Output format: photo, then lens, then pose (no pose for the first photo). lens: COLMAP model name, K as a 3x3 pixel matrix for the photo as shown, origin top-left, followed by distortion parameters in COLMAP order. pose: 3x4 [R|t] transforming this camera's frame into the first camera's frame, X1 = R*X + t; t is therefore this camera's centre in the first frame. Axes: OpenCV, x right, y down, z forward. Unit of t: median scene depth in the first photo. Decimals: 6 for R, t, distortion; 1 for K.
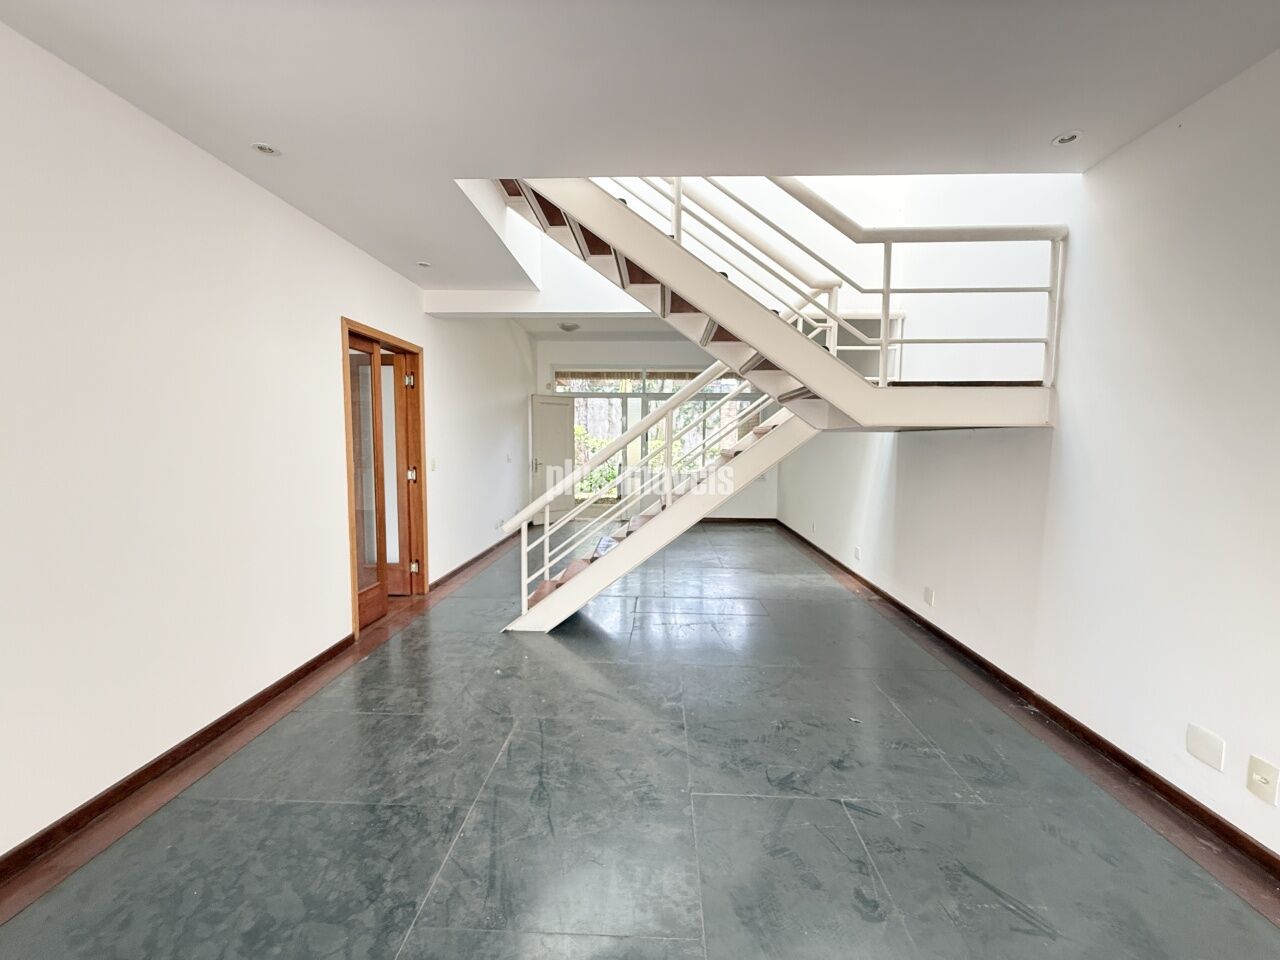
lens RADIAL K [[510.5, 0, 635.1], [0, 510.5, 479.3], [0, 0, 1]] dist [0.000929, -0.000137]
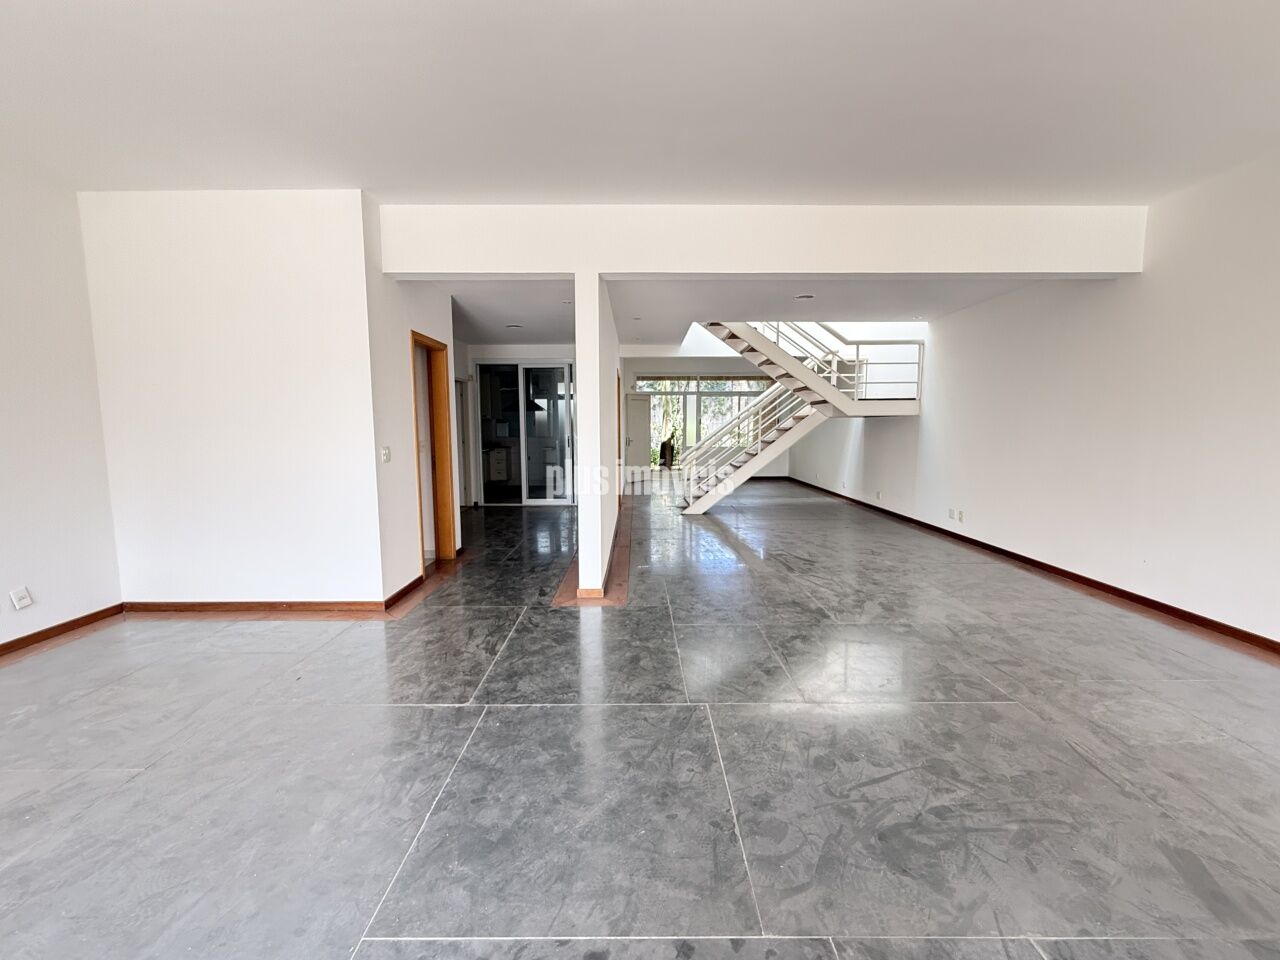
lens RADIAL K [[510.5, 0, 643.7], [0, 510.5, 477.6], [0, 0, 1]] dist [0.000929, -0.000137]
pose [[0.998577, -0.018052, 0.050183, -0.549014], [0.016797, 0.999538, 0.025325, 0.093941], [-0.050617, -0.024446, 0.998419, -1.161731]]
